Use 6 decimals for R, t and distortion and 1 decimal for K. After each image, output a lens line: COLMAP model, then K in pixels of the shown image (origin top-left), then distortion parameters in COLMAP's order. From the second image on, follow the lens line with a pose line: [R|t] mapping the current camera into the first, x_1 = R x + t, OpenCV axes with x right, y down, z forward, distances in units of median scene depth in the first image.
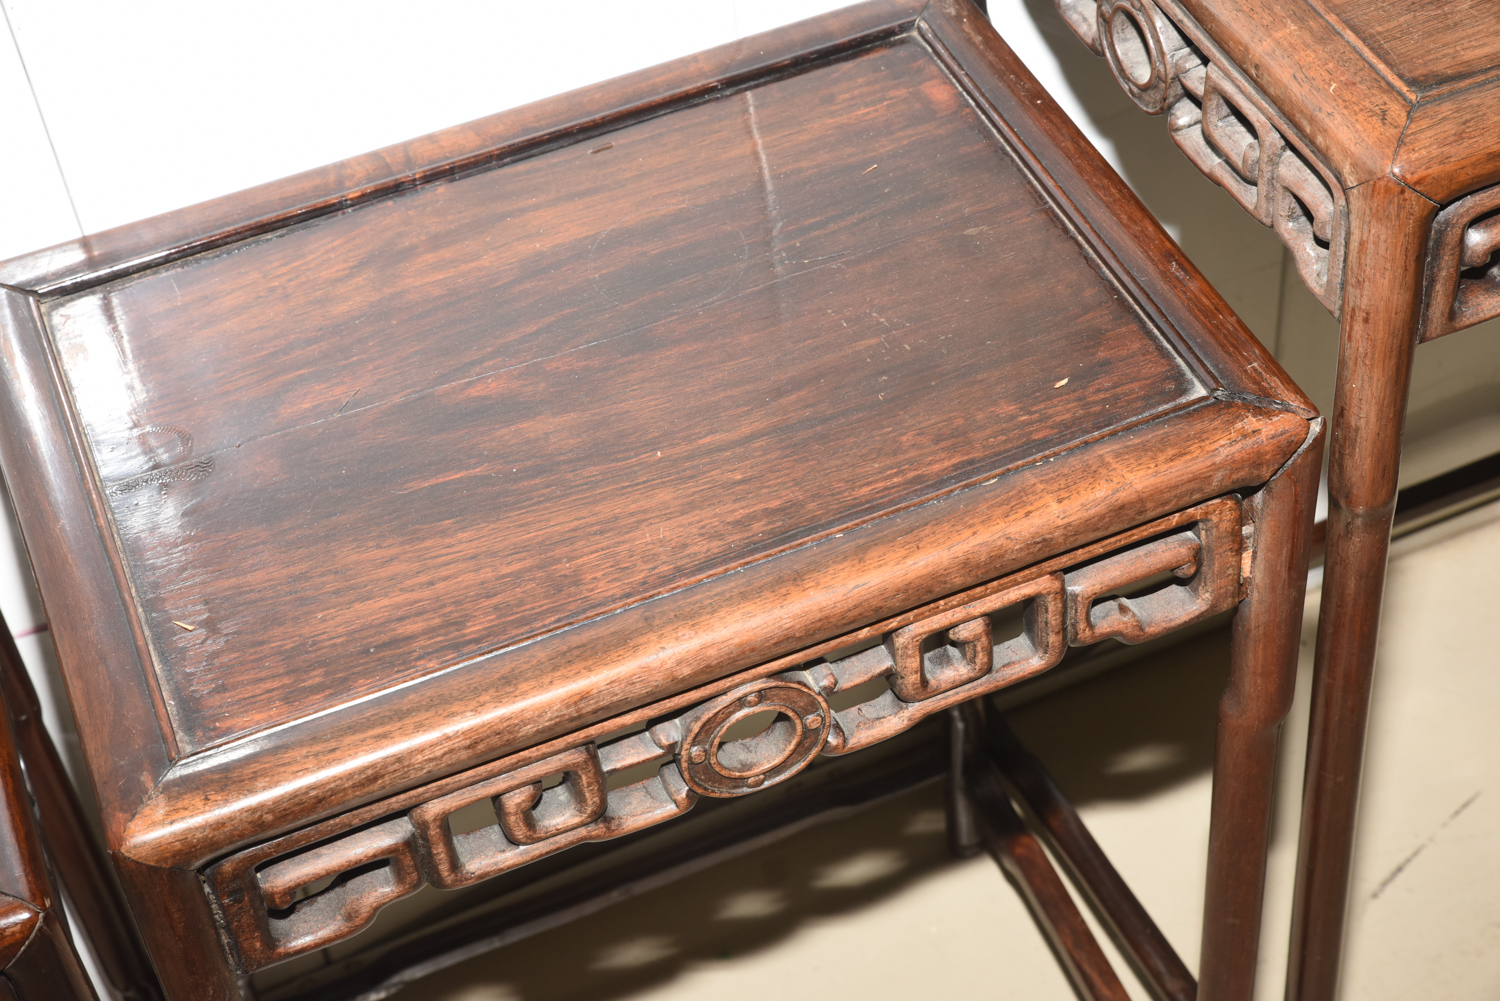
lens RADIAL K [[2629.9, 0, 743.6], [0, 2629.9, 504.7], [0, 0, 1]] dist [0.142712, 0.000000]
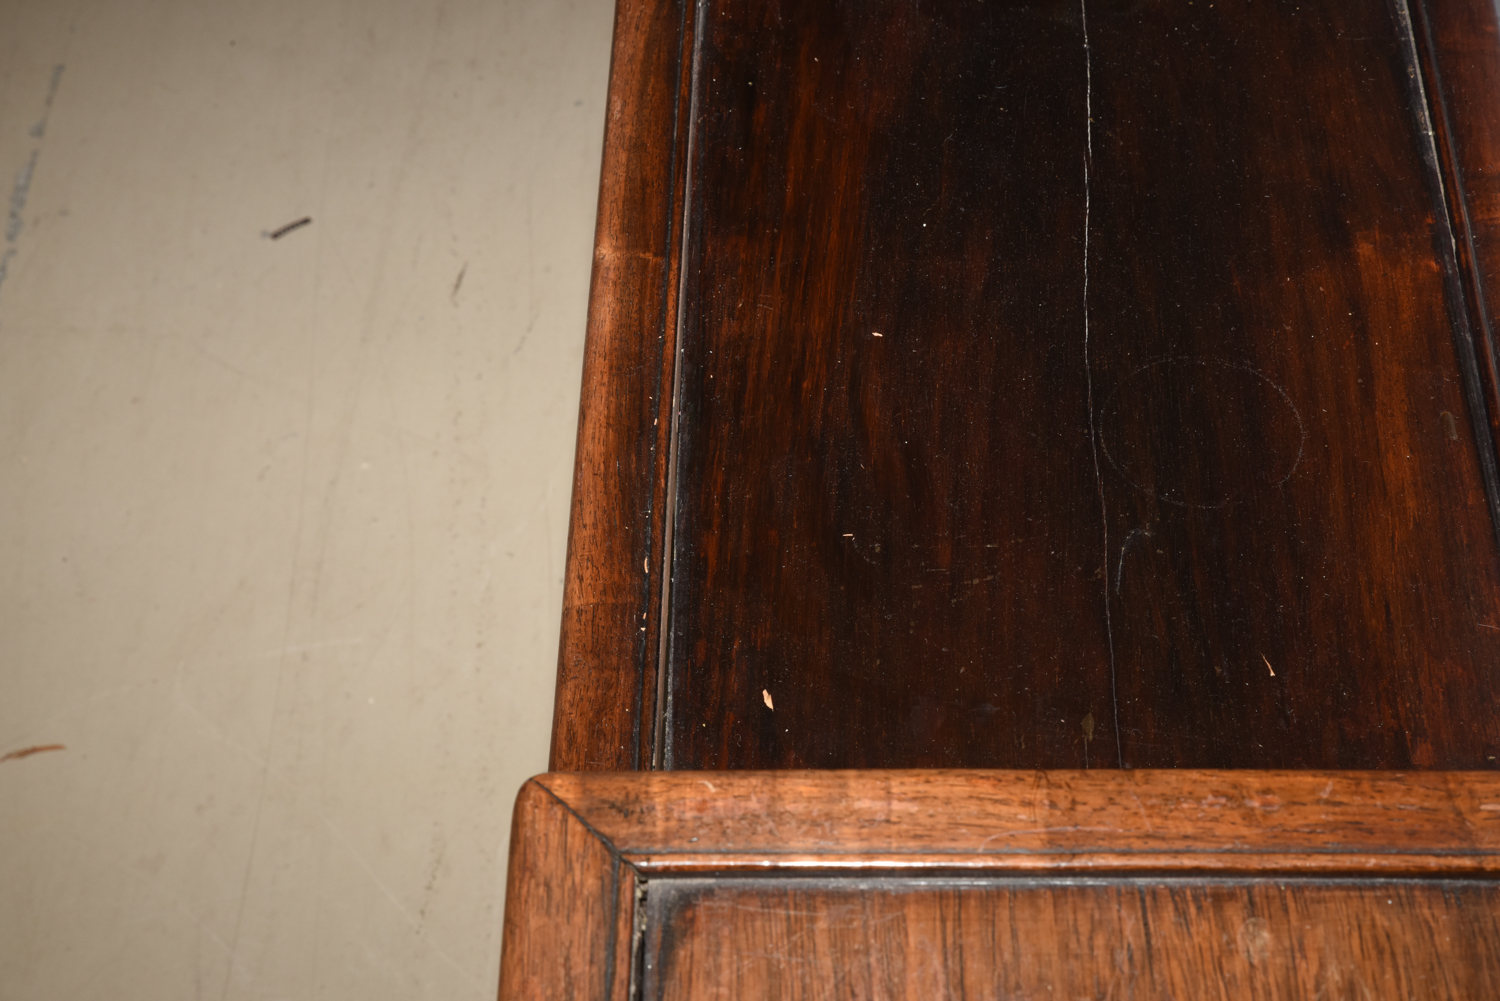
lens RADIAL K [[2629.9, 0, 750.9], [0, 2629.9, 501.1], [0, 0, 1]] dist [0.142712, 0.000000]
pose [[-0.388835, 0.773830, -0.499995, 0.488154], [-0.610525, 0.190011, 0.768866, -0.687194], [0.689976, 0.604221, 0.398560, 0.655071]]
